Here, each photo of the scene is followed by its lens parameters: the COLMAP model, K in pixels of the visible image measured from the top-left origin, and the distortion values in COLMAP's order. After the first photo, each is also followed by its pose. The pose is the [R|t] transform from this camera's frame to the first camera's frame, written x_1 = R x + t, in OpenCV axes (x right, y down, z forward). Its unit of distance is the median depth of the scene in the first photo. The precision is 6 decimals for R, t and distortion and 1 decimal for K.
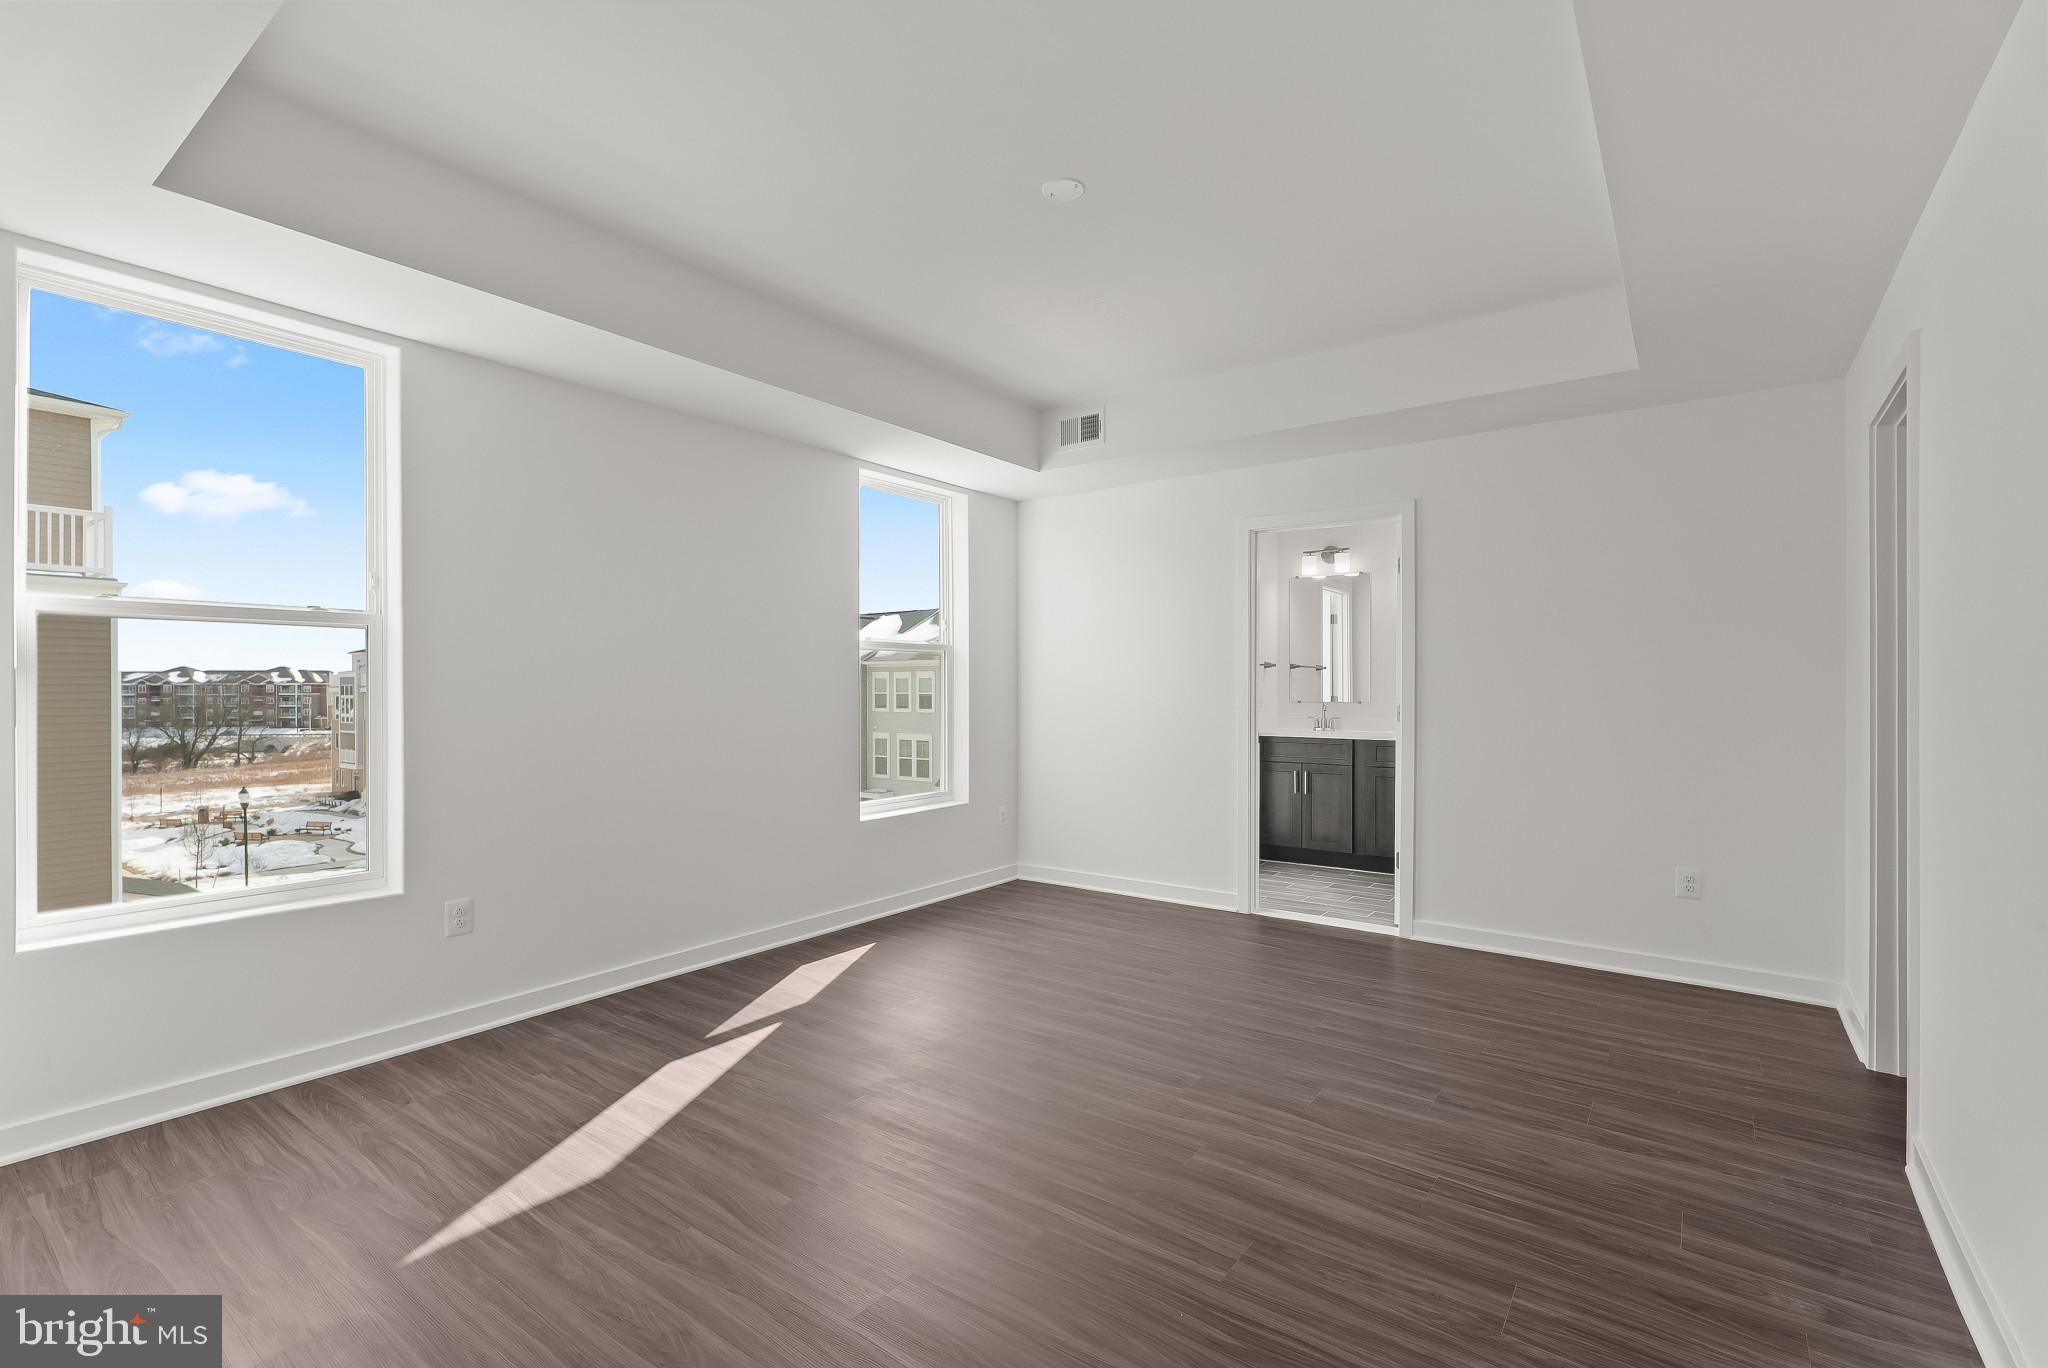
lens RADIAL K [[913.9, 0, 1024.0], [0, 913.9, 684.0], [0, 0, 1]] dist [-0.001029, -0.000522]
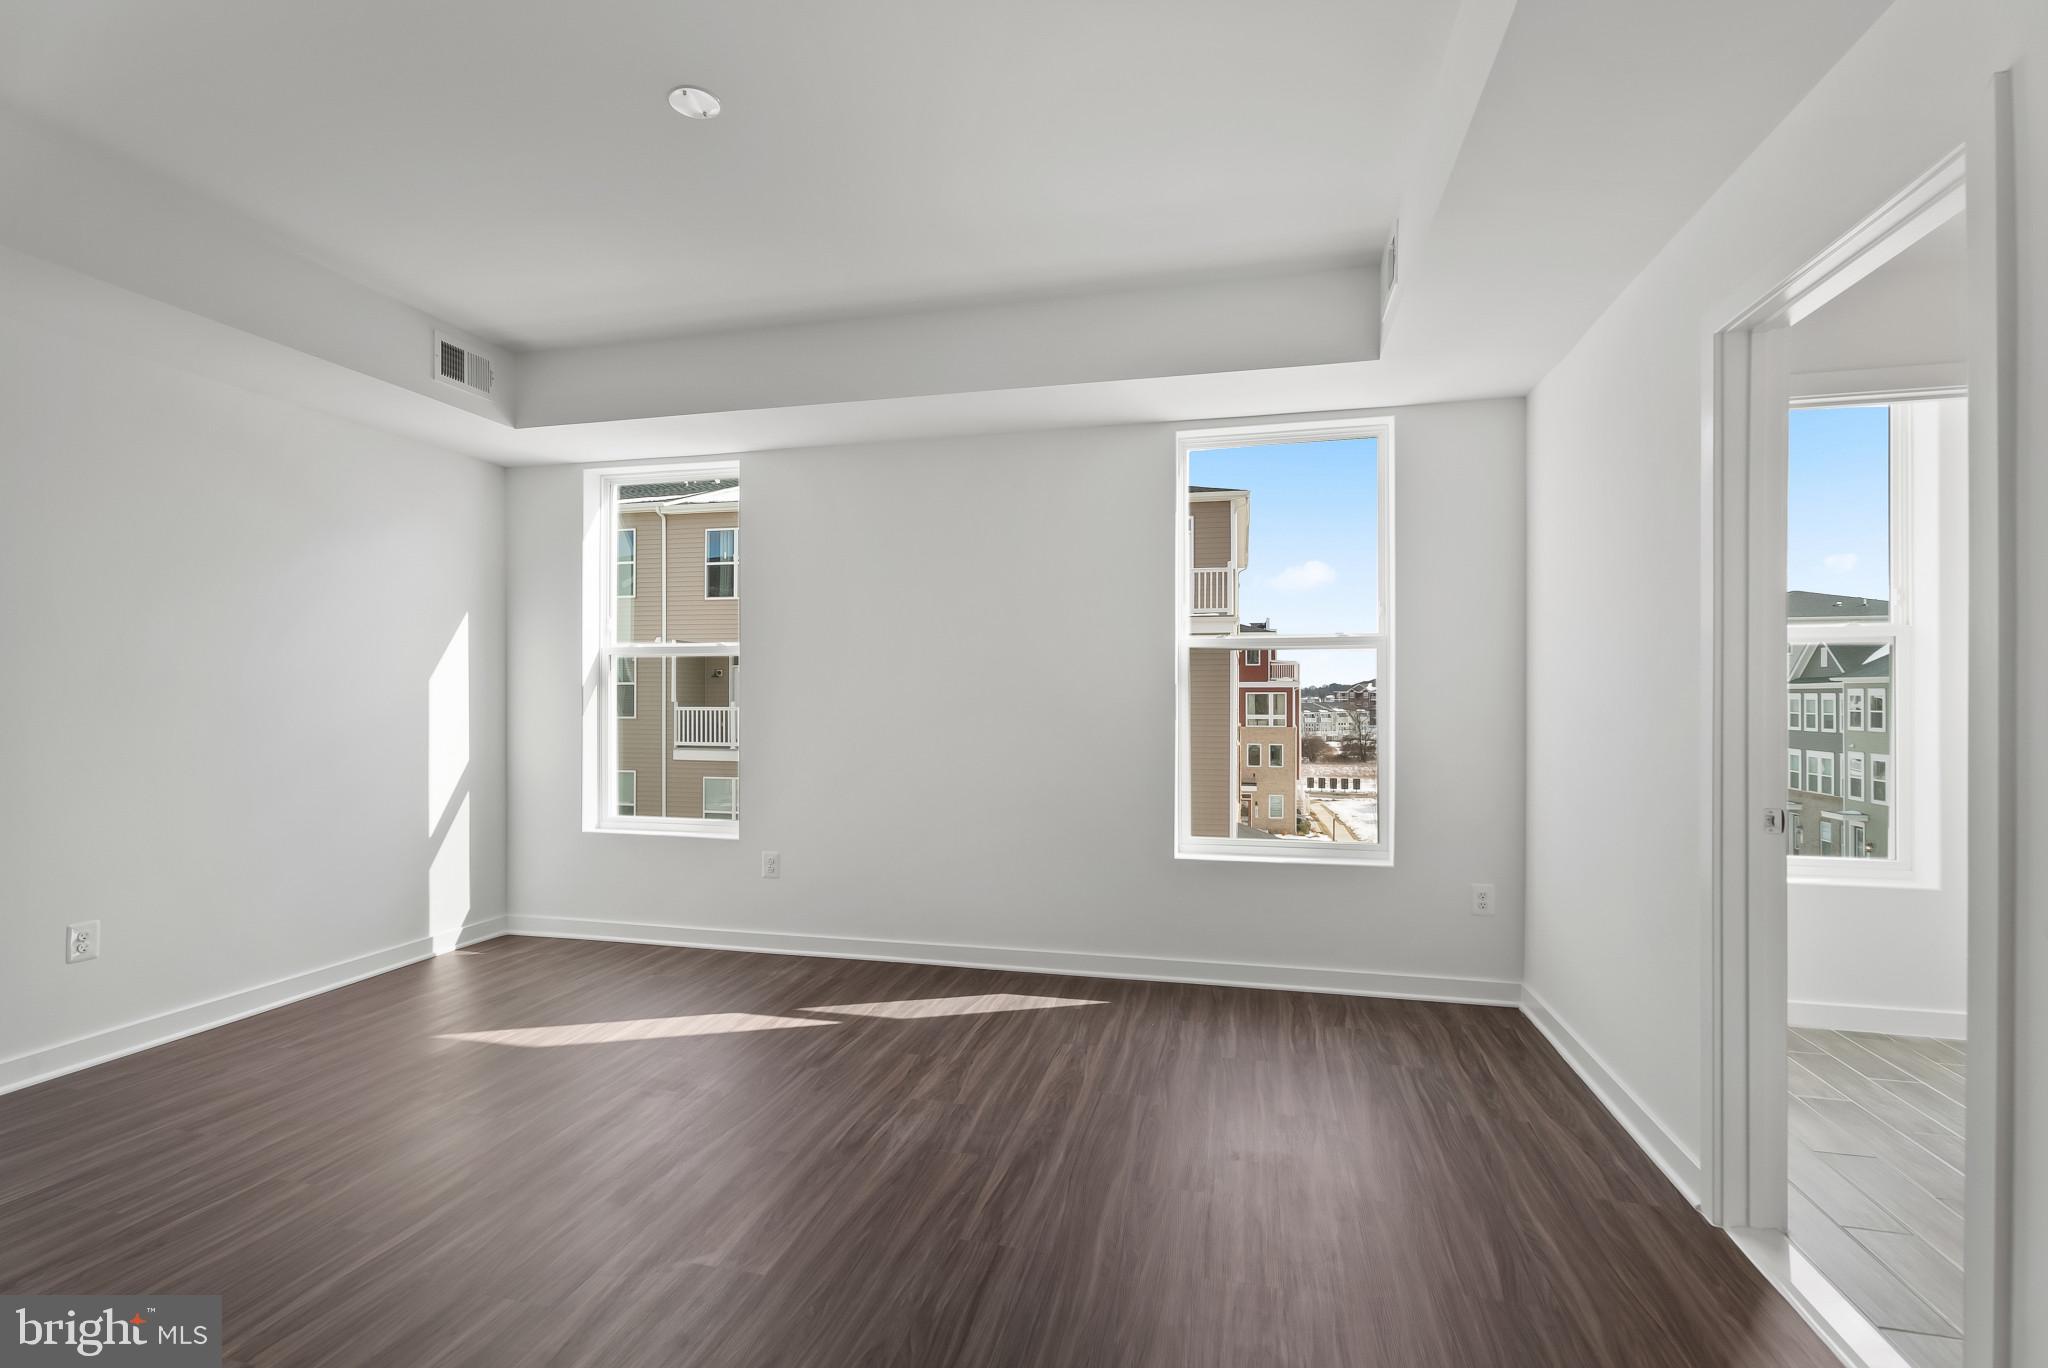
lens RADIAL K [[936.1, 0, 1024.0], [0, 936.1, 684.0], [0, 0, 1]] dist [0.003187, 0.000245]
pose [[0.385580, -0.007566, -0.922644, 0.648781], [0.000447, 0.999968, -0.008013, -0.003757], [0.922674, 0.002677, 0.385571, 0.635699]]
